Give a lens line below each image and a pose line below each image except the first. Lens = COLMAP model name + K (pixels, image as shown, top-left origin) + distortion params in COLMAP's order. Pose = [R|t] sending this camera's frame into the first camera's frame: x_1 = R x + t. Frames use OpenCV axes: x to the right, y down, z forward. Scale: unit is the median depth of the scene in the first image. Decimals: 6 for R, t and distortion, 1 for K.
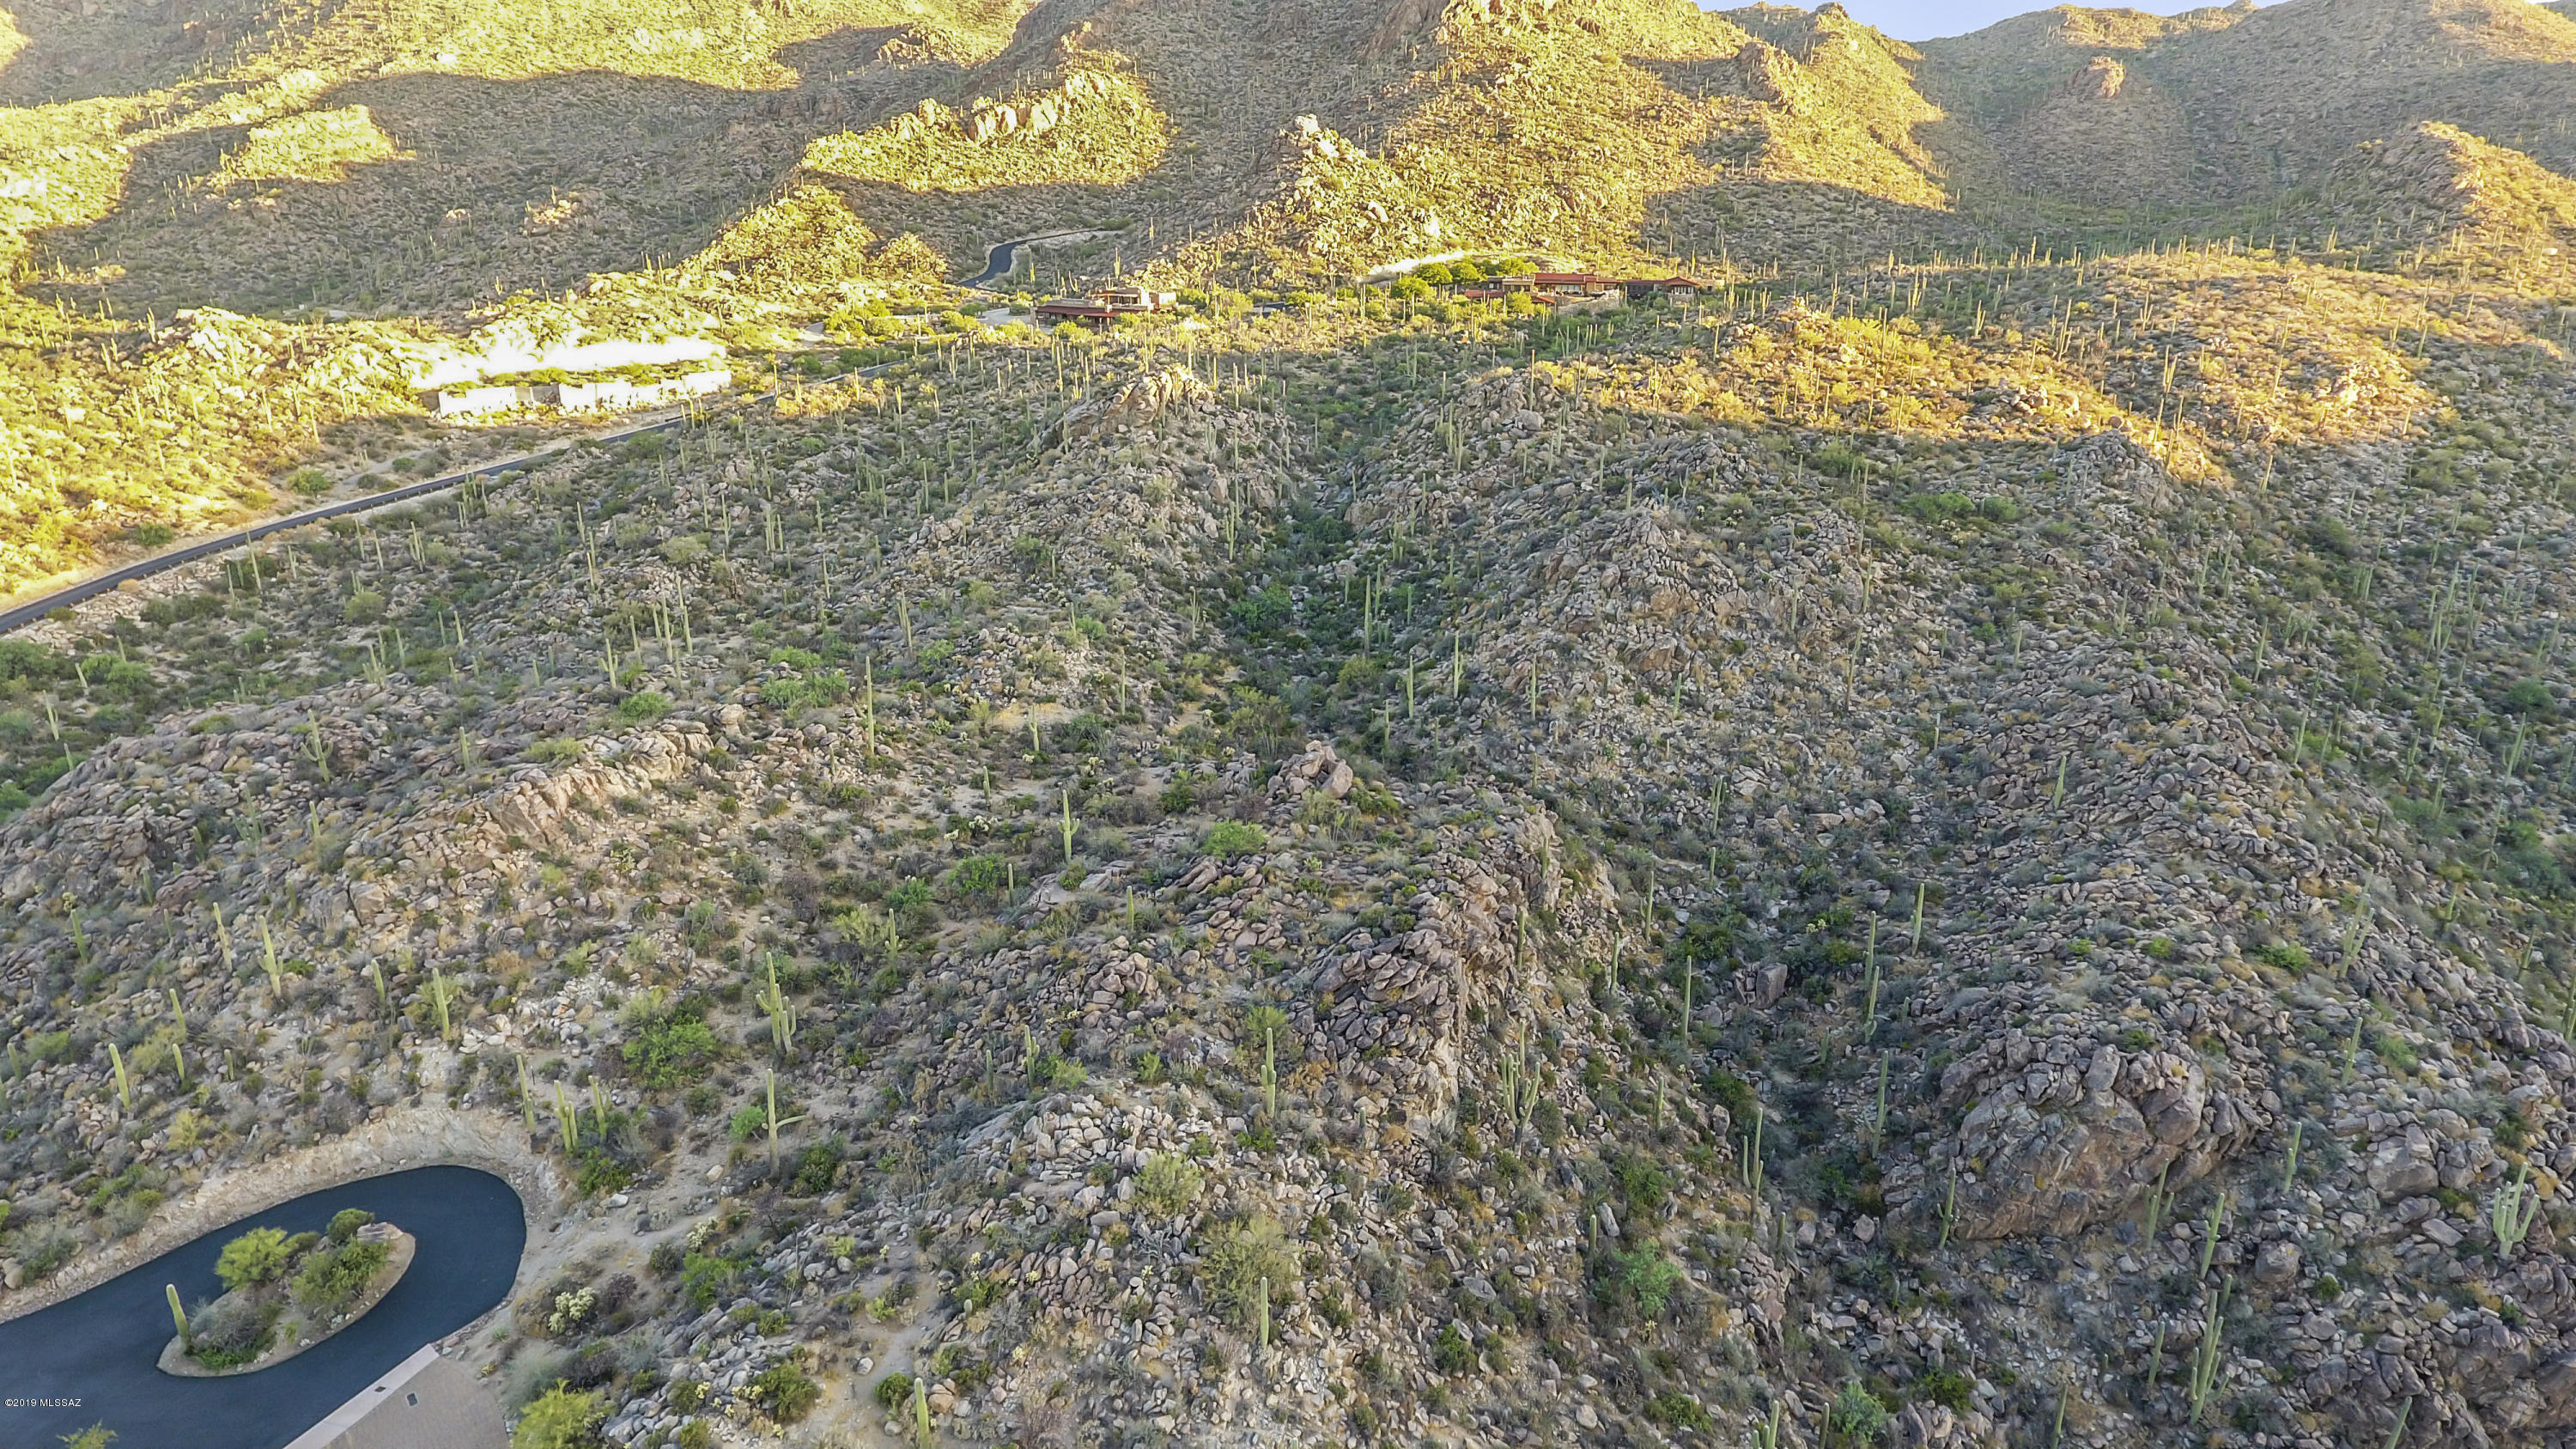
lens RADIAL K [[1515.7, 0, 1318.6], [0, 1515.7, 711.4], [0, 0, 1]] dist [-0.002132, -0.001555]
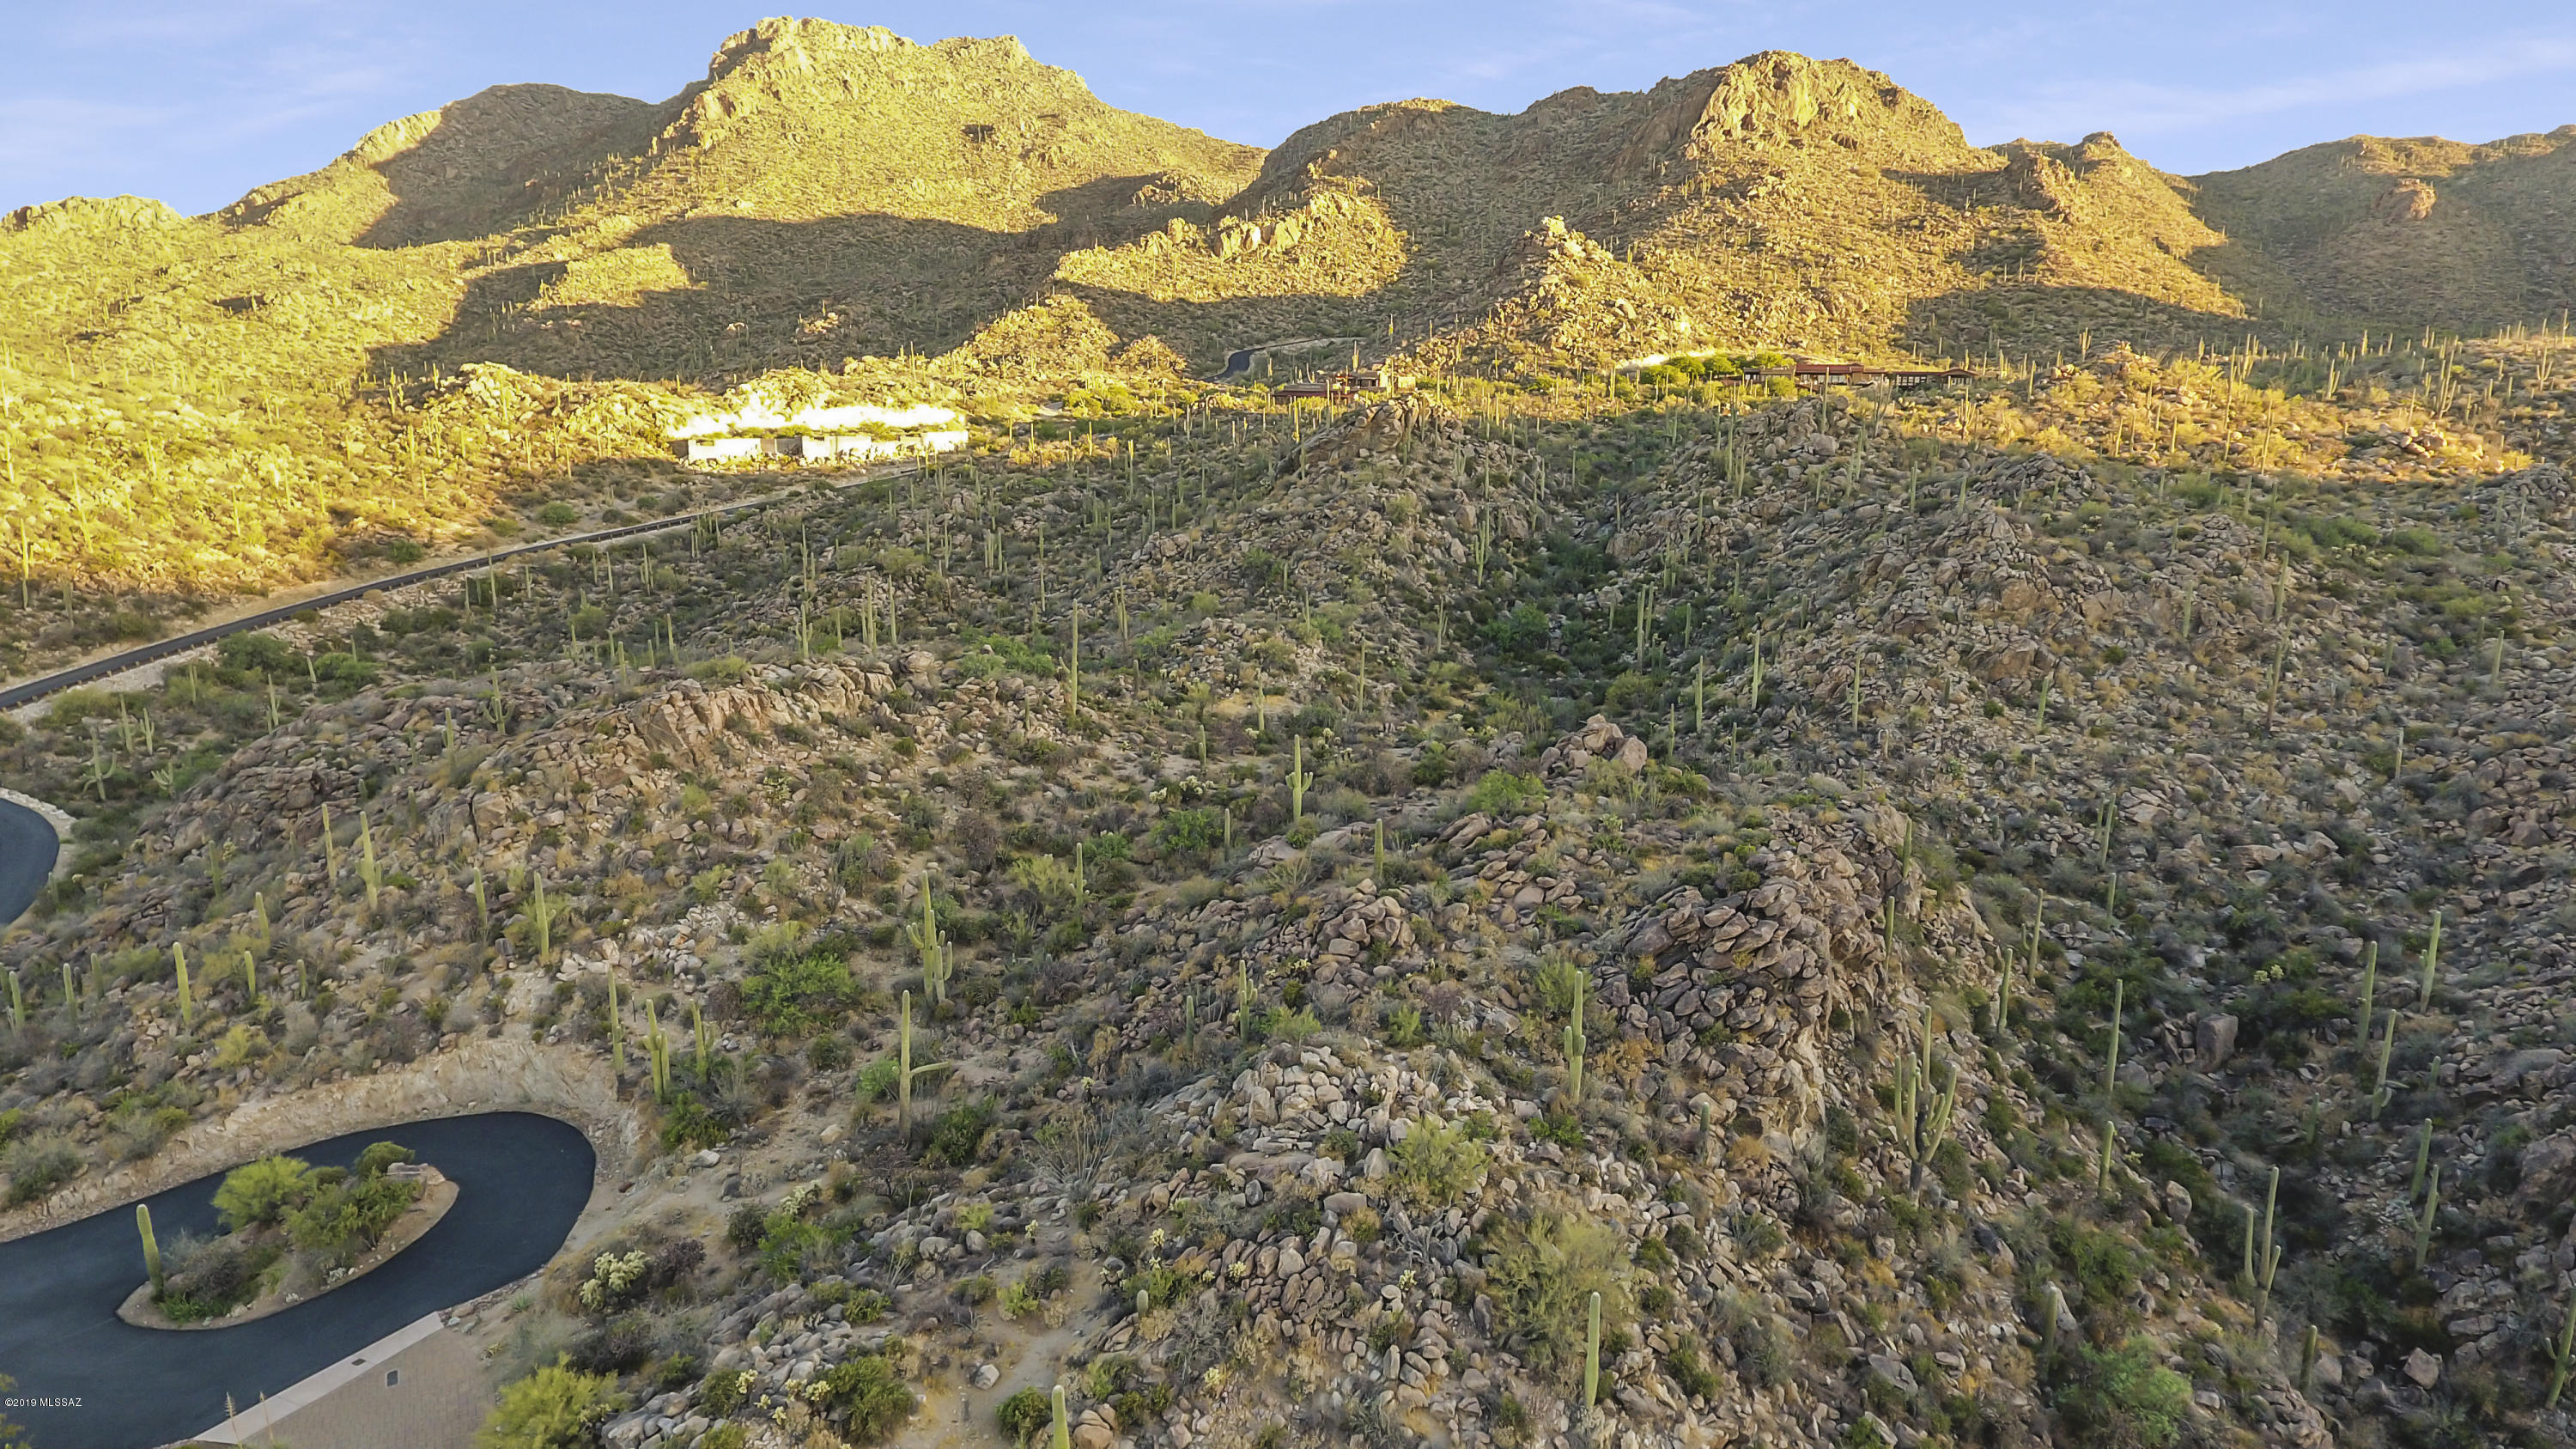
lens RADIAL K [[1515.7, 0, 1318.6], [0, 1515.7, 711.4], [0, 0, 1]] dist [-0.002132, -0.001555]
pose [[0.989502, 0.032247, -0.140877, -0.022708], [-0.046268, 0.994168, -0.097412, 0.064480], [0.136915, 0.102907, 0.985223, 0.107582]]
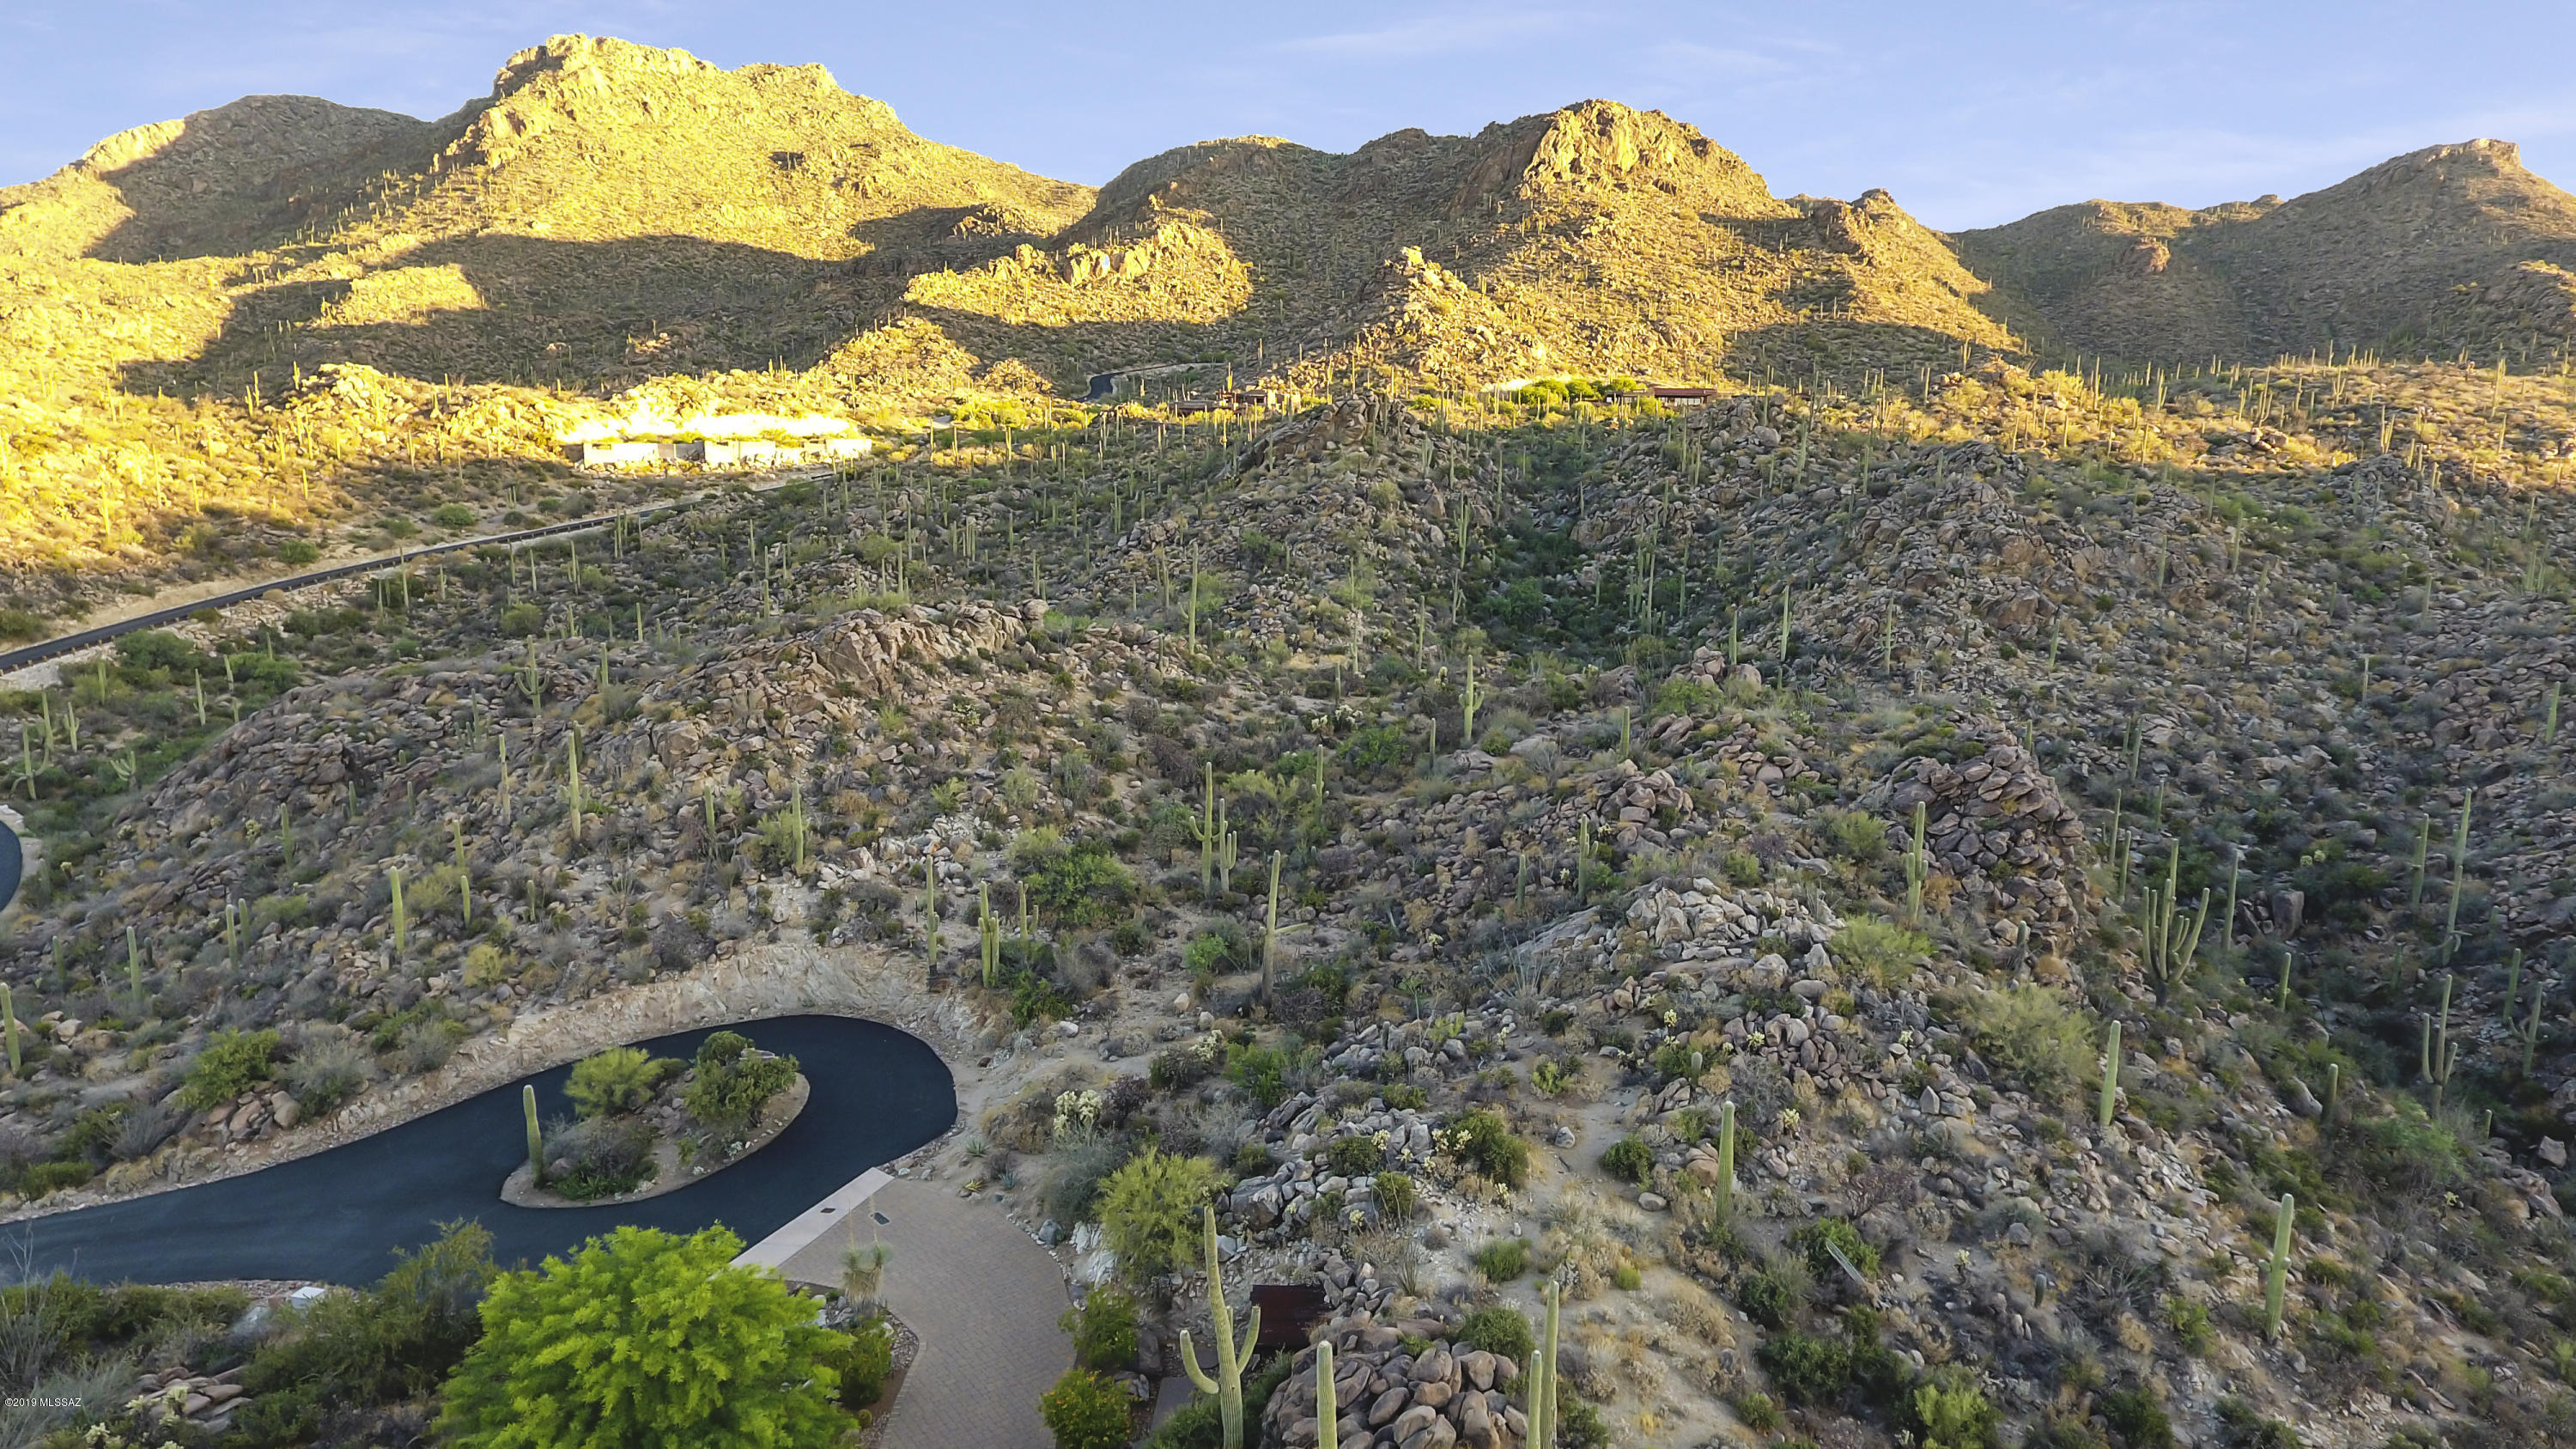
lens RADIAL K [[1515.7, 0, 1318.6], [0, 1515.7, 711.4], [0, 0, 1]] dist [-0.002132, -0.001555]
pose [[0.999906, 0.009937, -0.009476, -0.133332], [-0.011077, 0.991570, -0.129099, 0.105869], [0.008113, 0.129191, 0.991586, 0.086405]]
